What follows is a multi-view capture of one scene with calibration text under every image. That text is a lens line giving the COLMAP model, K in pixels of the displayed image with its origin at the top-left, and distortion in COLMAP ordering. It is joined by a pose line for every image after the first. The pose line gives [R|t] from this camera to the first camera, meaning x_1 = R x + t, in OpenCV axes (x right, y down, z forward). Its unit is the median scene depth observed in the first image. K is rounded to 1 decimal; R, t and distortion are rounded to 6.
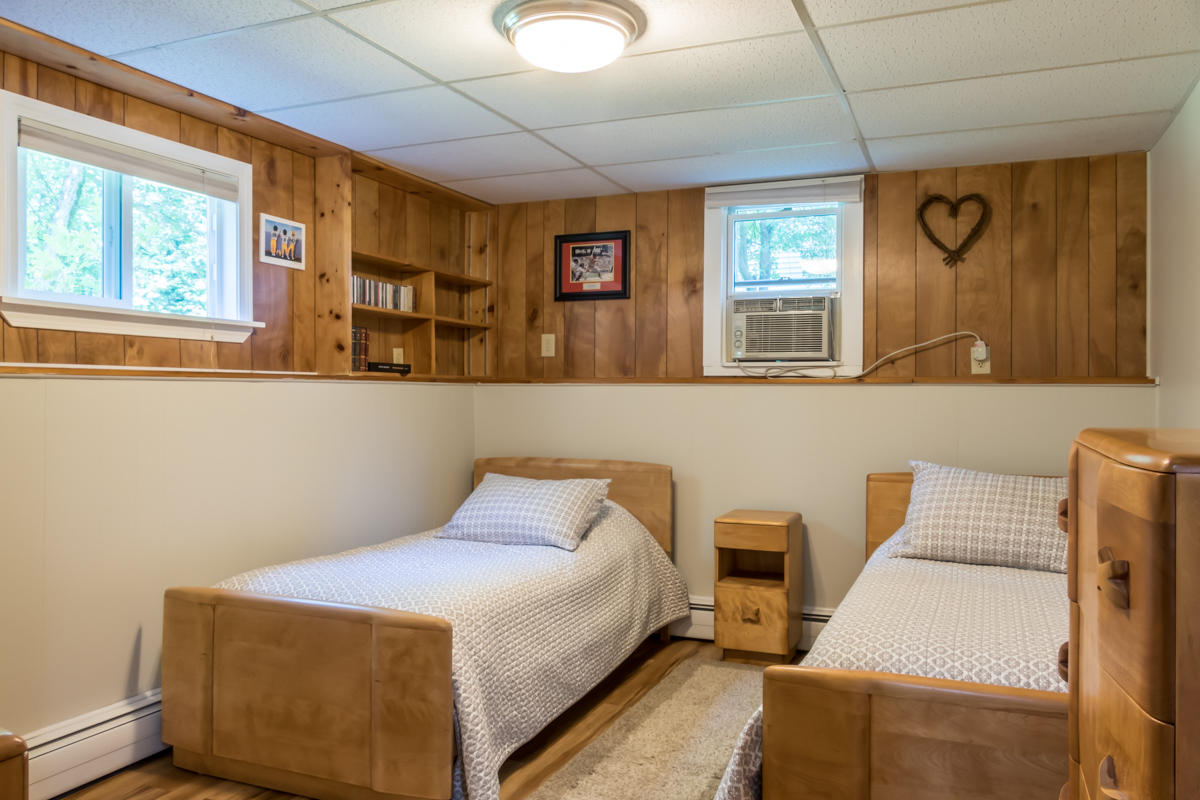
lens RADIAL K [[890.0, 0, 600.0], [0, 890.0, 400.0], [0, 0, 1]] dist [-0.037152, 0.014829]
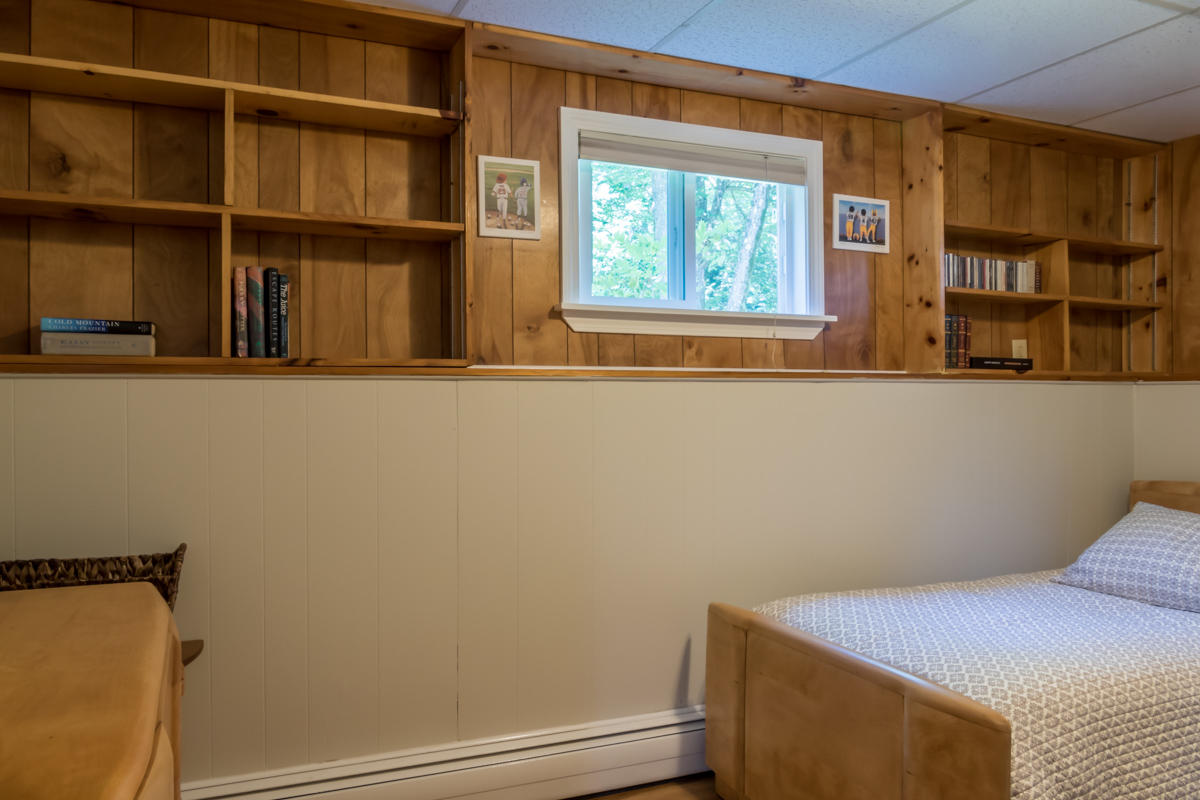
lens RADIAL K [[874.7, 0, 574.0], [0, 874.7, 405.1], [0, 0, 1]] dist [-0.018677, 0.006960]
pose [[0.722475, 0.004729, -0.691380, 0.038852], [-0.002674, 0.999988, 0.004045, -0.000305], [0.691391, -0.001073, 0.722480, 0.181216]]
